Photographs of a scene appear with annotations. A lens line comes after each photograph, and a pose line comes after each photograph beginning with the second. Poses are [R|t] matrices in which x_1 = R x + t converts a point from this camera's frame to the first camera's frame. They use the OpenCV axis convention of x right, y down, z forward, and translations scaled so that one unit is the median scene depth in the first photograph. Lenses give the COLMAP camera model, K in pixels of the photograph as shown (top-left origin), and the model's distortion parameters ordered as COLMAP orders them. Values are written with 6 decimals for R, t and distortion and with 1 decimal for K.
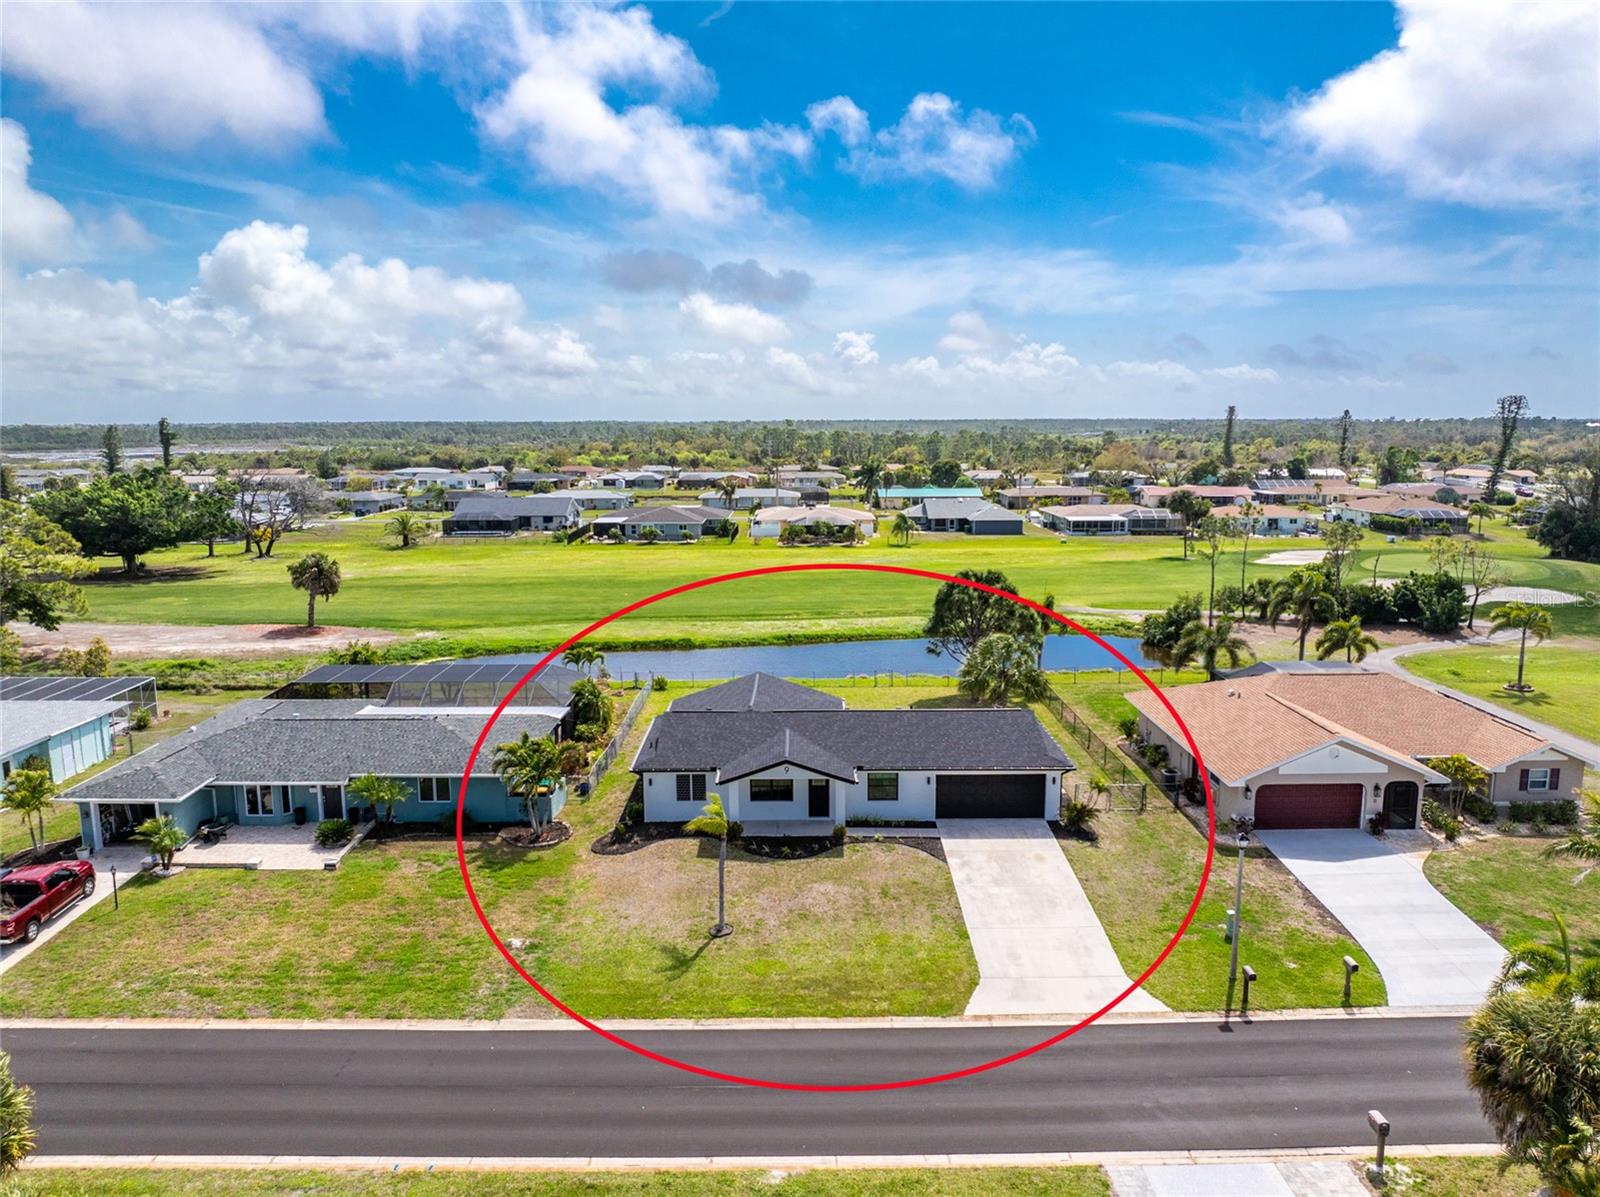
lens RADIAL K [[1128.1, 0, 801.0], [0, 1128.1, 589.0], [0, 0, 1]] dist [-0.048925, 0.019455]
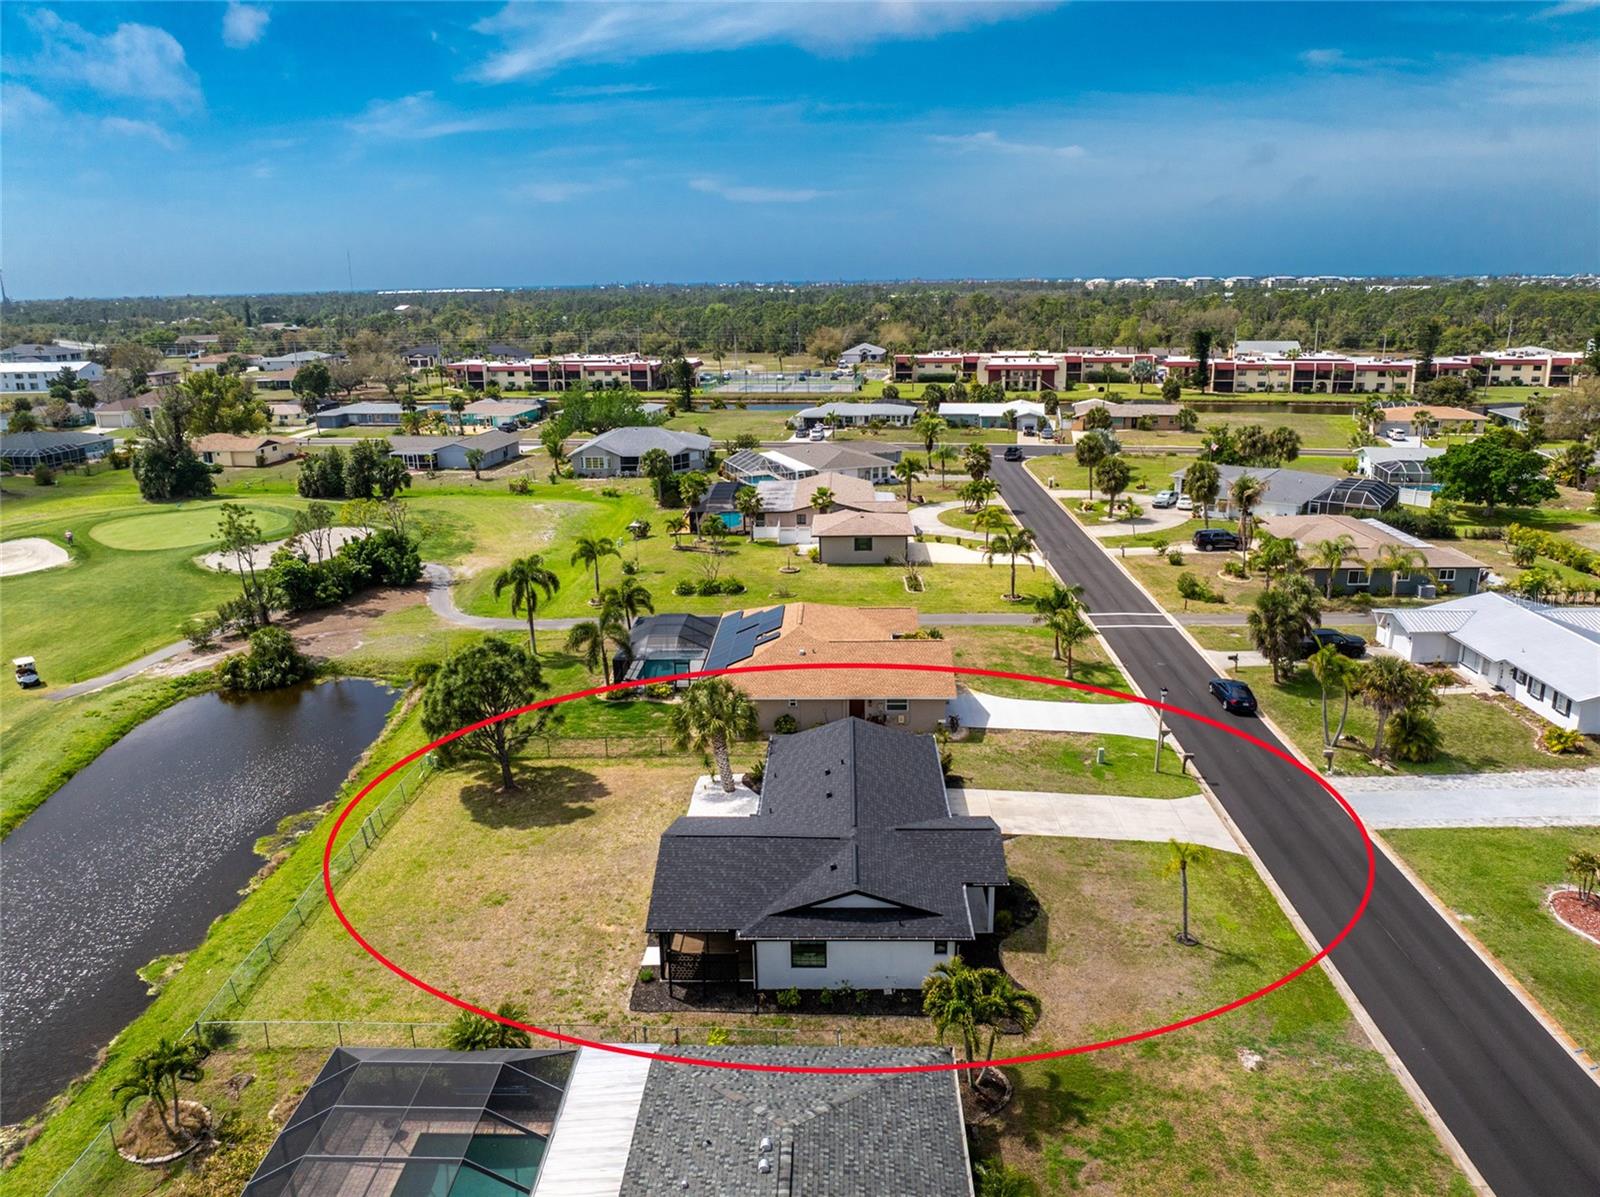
lens RADIAL K [[1128.1, 0, 812.8], [0, 1128.1, 592.7], [0, 0, 1]] dist [-0.048925, 0.019455]
pose [[0.028644, -0.262811, 0.964422, -0.899937], [0.160700, 0.953479, 0.255056, -0.322183], [-0.986588, 0.147677, 0.069545, 1.016654]]
